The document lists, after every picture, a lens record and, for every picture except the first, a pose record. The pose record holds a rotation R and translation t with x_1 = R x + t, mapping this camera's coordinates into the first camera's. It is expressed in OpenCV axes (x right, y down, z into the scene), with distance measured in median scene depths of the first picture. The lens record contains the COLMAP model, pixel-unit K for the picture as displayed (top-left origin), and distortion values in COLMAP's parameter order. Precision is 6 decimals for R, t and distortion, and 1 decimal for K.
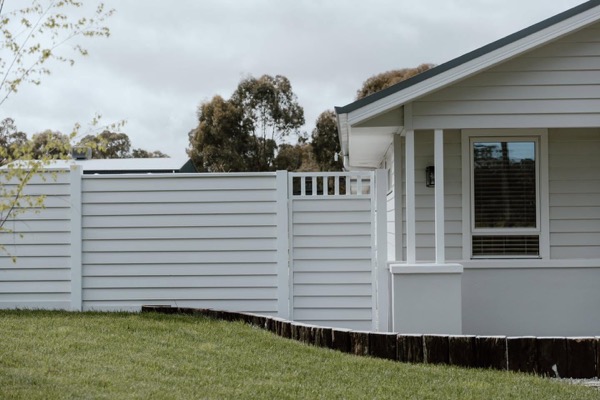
lens RADIAL K [[784.1, 0, 300.0], [0, 784.1, 200.0], [0, 0, 1]] dist [0.017823, 0.049778]
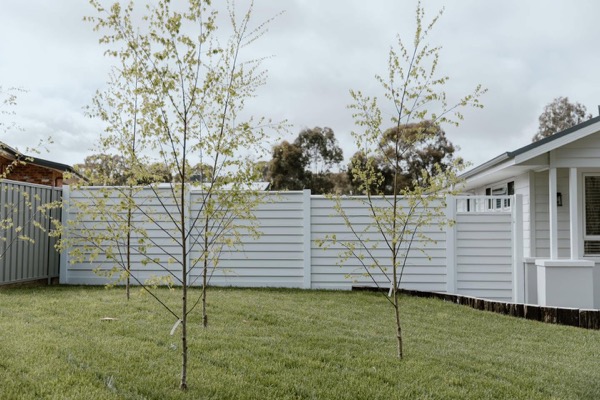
lens RADIAL K [[533.4, 0, 300.0], [0, 533.4, 200.0], [0, 0, 1]] dist [0.002204, 0.006896]
pose [[0.999592, 0.007705, -0.027504, -0.272516], [-0.008275, 0.999752, -0.020655, -0.004584], [0.027338, 0.020874, 0.999408, -0.003816]]
